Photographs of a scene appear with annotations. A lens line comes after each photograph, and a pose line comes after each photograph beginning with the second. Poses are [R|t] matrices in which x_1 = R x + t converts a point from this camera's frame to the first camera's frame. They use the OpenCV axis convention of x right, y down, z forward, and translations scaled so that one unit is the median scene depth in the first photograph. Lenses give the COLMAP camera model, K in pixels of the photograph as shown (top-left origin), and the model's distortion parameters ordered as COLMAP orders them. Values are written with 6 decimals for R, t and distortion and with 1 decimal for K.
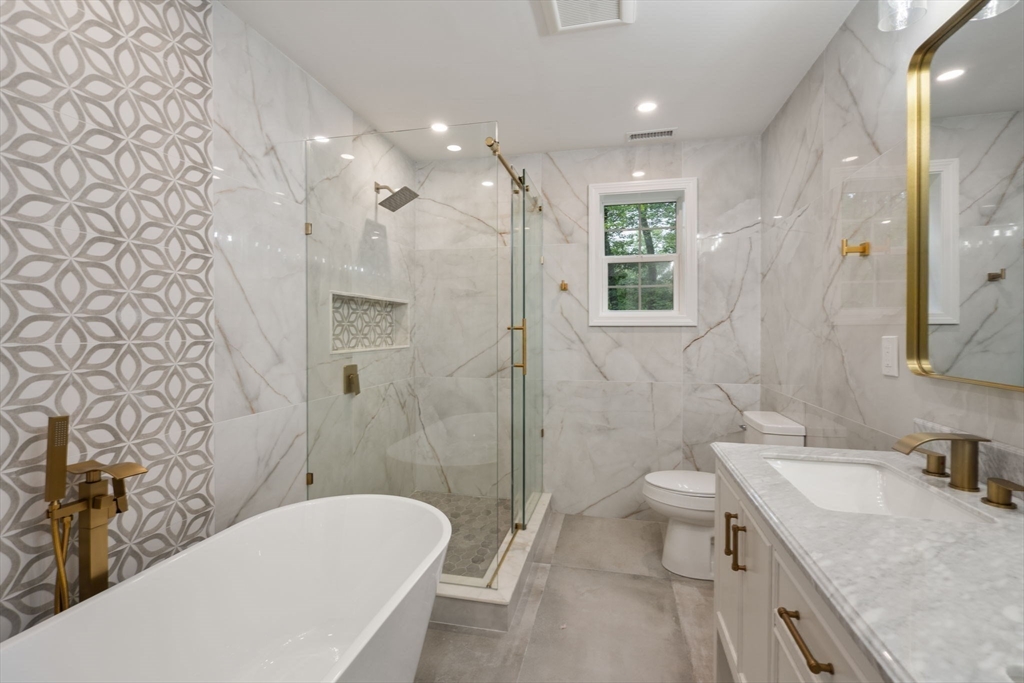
lens RADIAL K [[472.6, 0, 511.1], [0, 472.6, 333.6], [0, 0, 1]] dist [-0.002565, 0.000469]
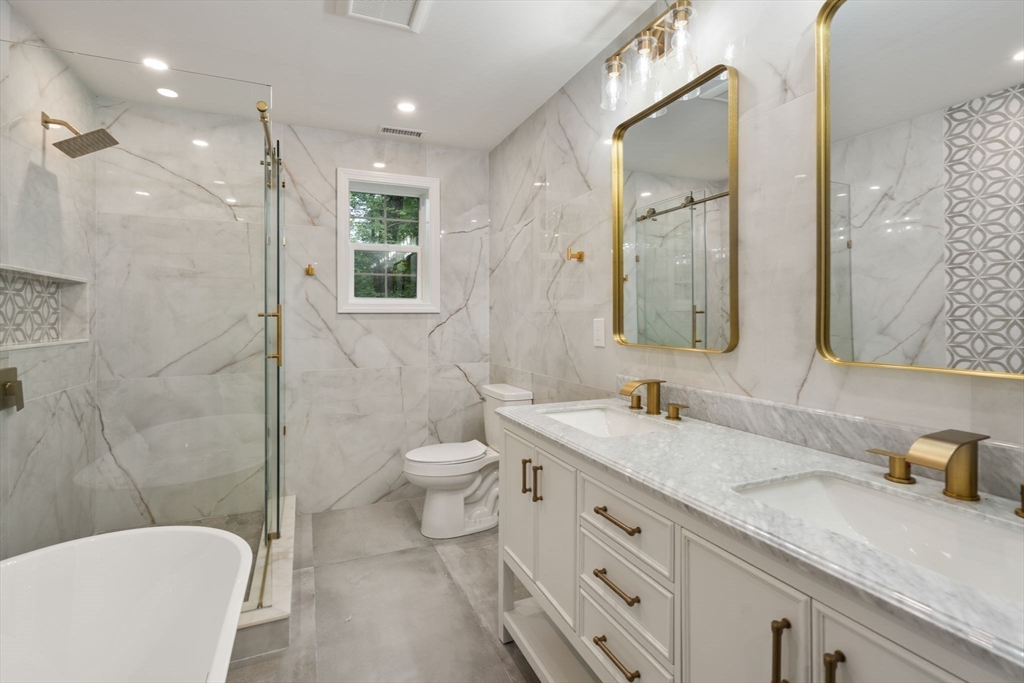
lens RADIAL K [[480.2, 0, 513.0], [0, 480.2, 317.6], [0, 0, 1]] dist [-0.001040, 0.000689]
pose [[0.805390, -0.005177, 0.592722, -0.142476], [0.011234, 0.999916, -0.006530, 0.004201], [-0.592638, 0.011918, 0.805381, -0.008501]]
